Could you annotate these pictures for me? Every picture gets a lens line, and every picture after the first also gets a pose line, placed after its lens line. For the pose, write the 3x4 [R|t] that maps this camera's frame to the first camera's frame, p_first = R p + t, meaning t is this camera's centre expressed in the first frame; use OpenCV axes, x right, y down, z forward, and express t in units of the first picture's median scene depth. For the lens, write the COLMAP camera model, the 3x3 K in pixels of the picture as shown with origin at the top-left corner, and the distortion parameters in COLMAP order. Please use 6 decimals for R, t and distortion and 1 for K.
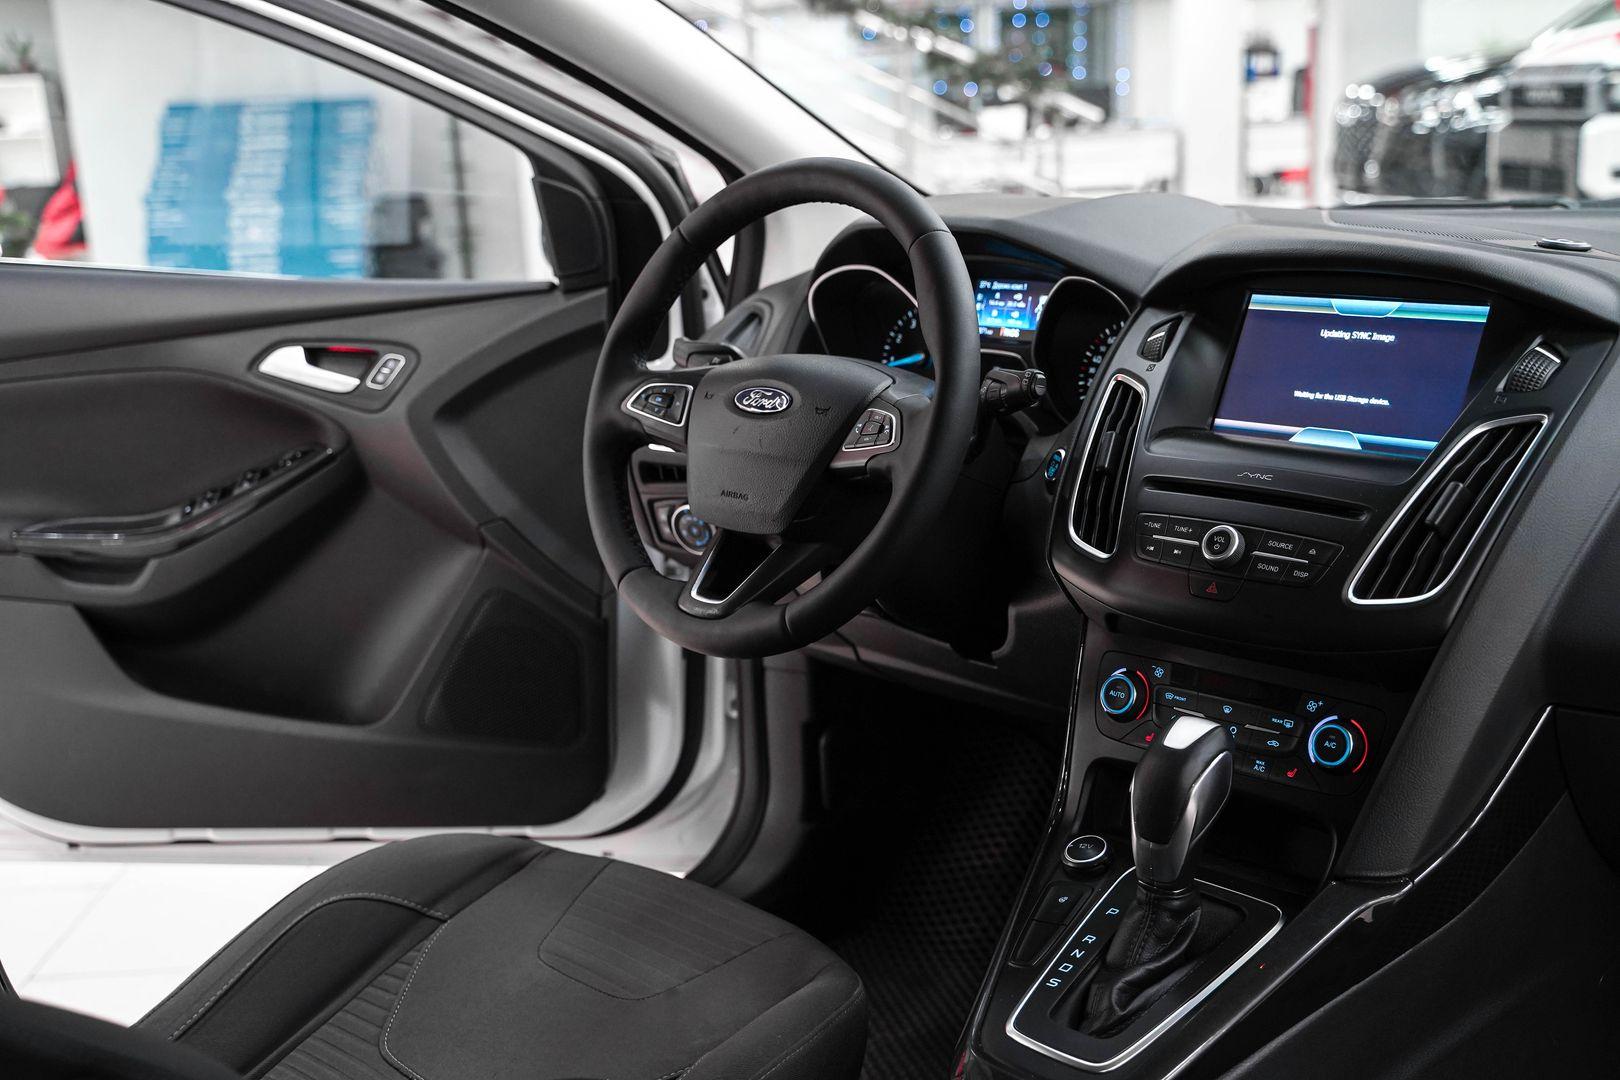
lens RADIAL K [[1829.3, 0, 810.0], [0, 1829.3, 540.0], [0, 0, 1]] dist [-0.002778, 0.057333]
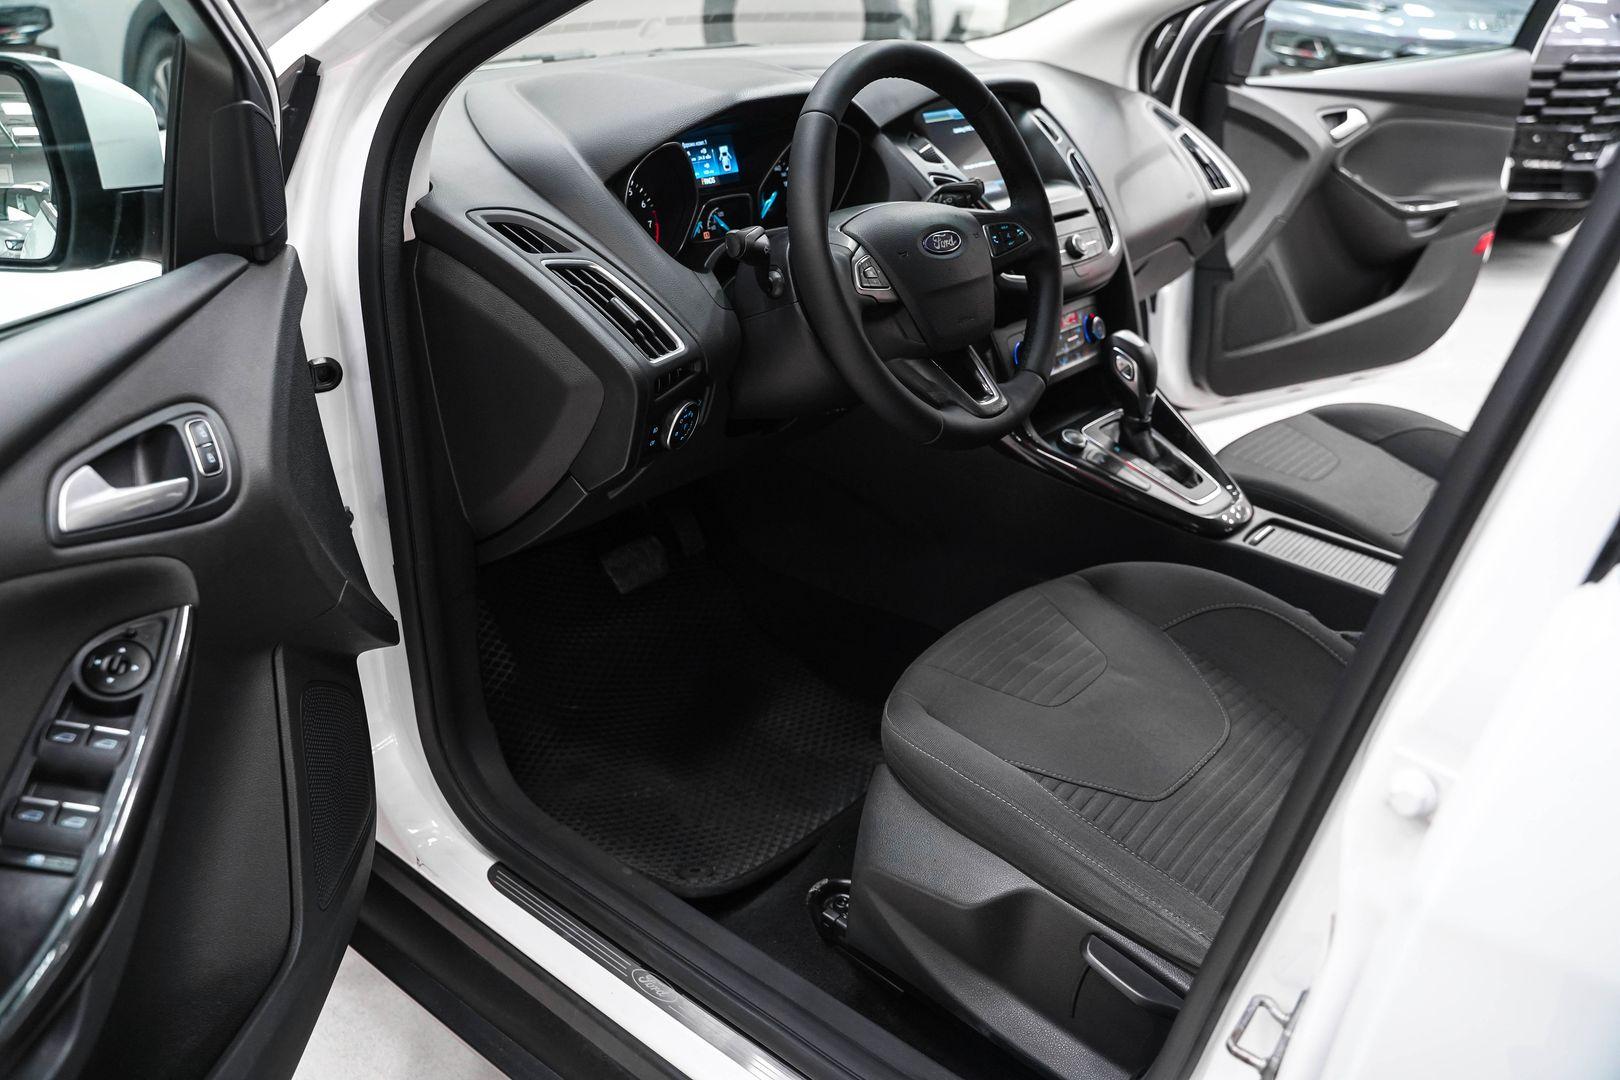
lens RADIAL K [[1310.1, 0, 810.0], [0, 1310.1, 540.0], [0, 0, 1]] dist [-0.121119, 0.101888]
pose [[-0.087438, -0.399068, 0.912743, -0.781340], [0.209866, 0.888309, 0.408489, -0.238687], [-0.973813, 0.227271, 0.006079, 0.973733]]
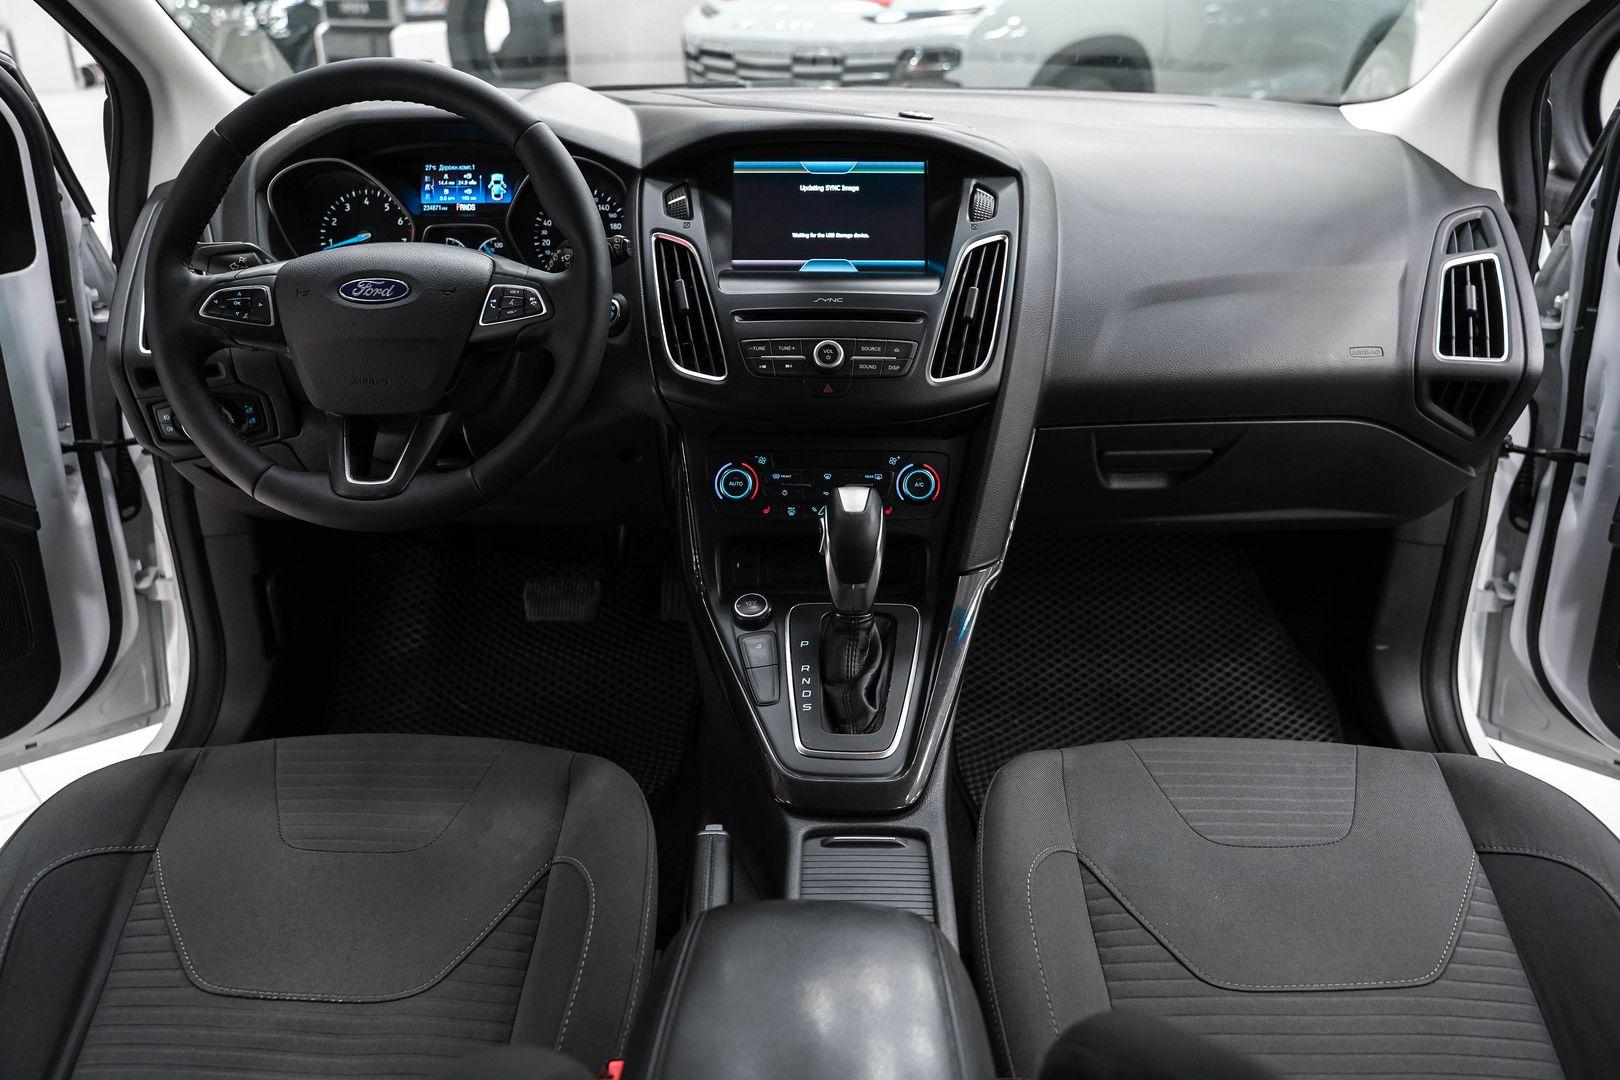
lens RADIAL K [[1310.1, 0, 810.0], [0, 1310.1, 540.0], [0, 0, 1]] dist [-0.121119, 0.101888]
pose [[0.724081, -0.241716, 0.645973, -0.314477], [0.135598, 0.968189, 0.210293, -0.050471], [-0.676255, -0.064676, 0.733823, 0.227015]]
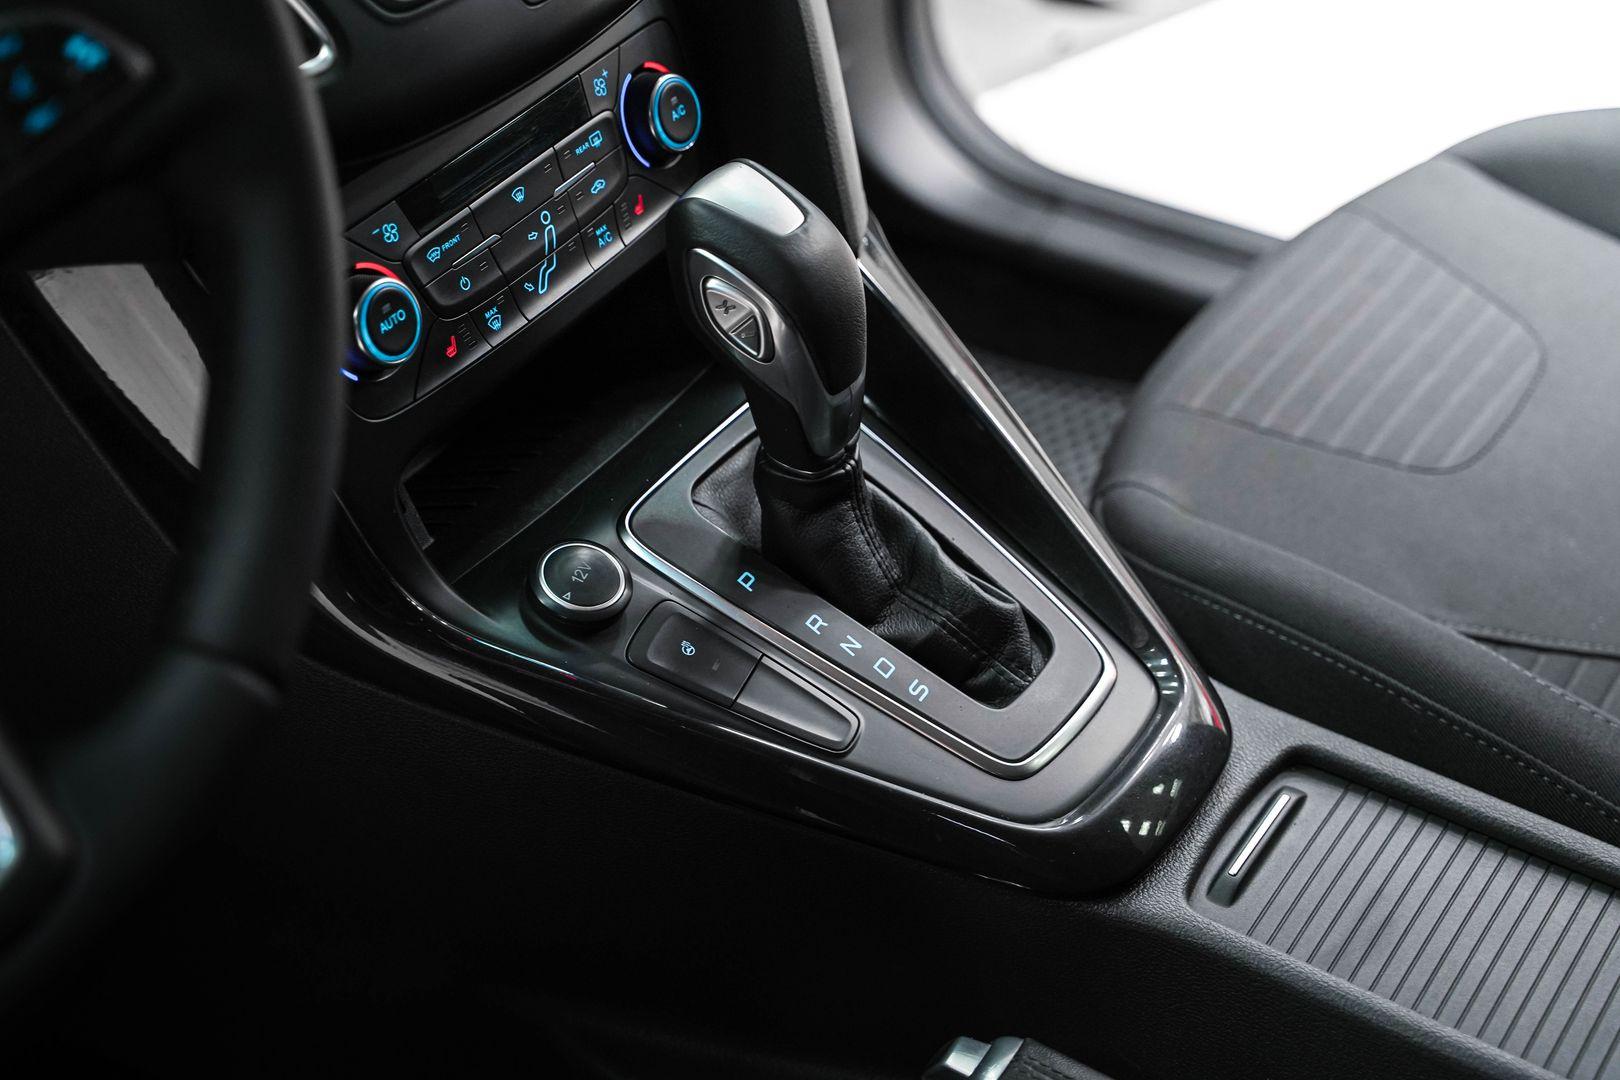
lens RADIAL K [[2748.6, 0, 810.0], [0, 2748.6, 540.0], [0, 0, 1]] dist [0.266953, 0.022679]
pose [[-0.219364, -0.563358, 0.796559, -0.355873], [0.240515, 0.760023, 0.603754, -0.216806], [-0.945533, 0.324026, -0.031226, 0.741513]]
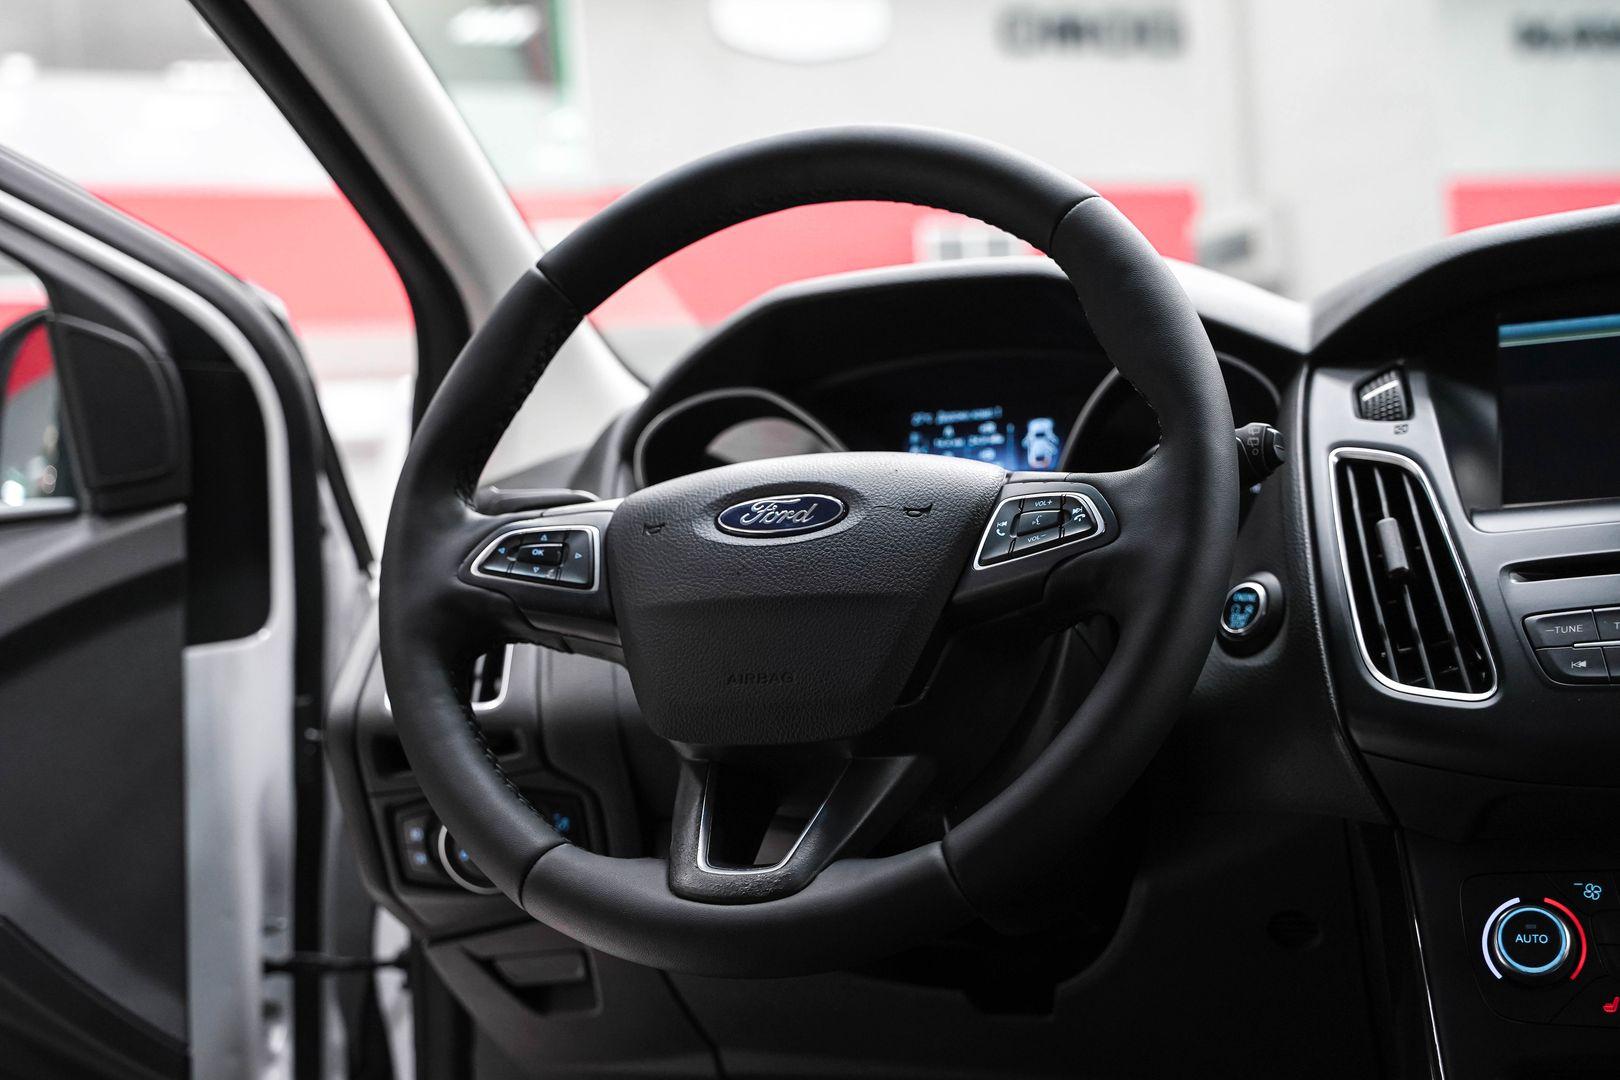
lens RADIAL K [[2268.7, 0, 810.0], [0, 2268.7, 540.0], [0, 0, 1]] dist [-0.000781, 0.818694]
pose [[0.919933, -0.018593, 0.391635, -0.251548], [0.121451, 0.963257, -0.239552, 0.086029], [-0.372791, 0.267936, 0.888390, 0.325915]]
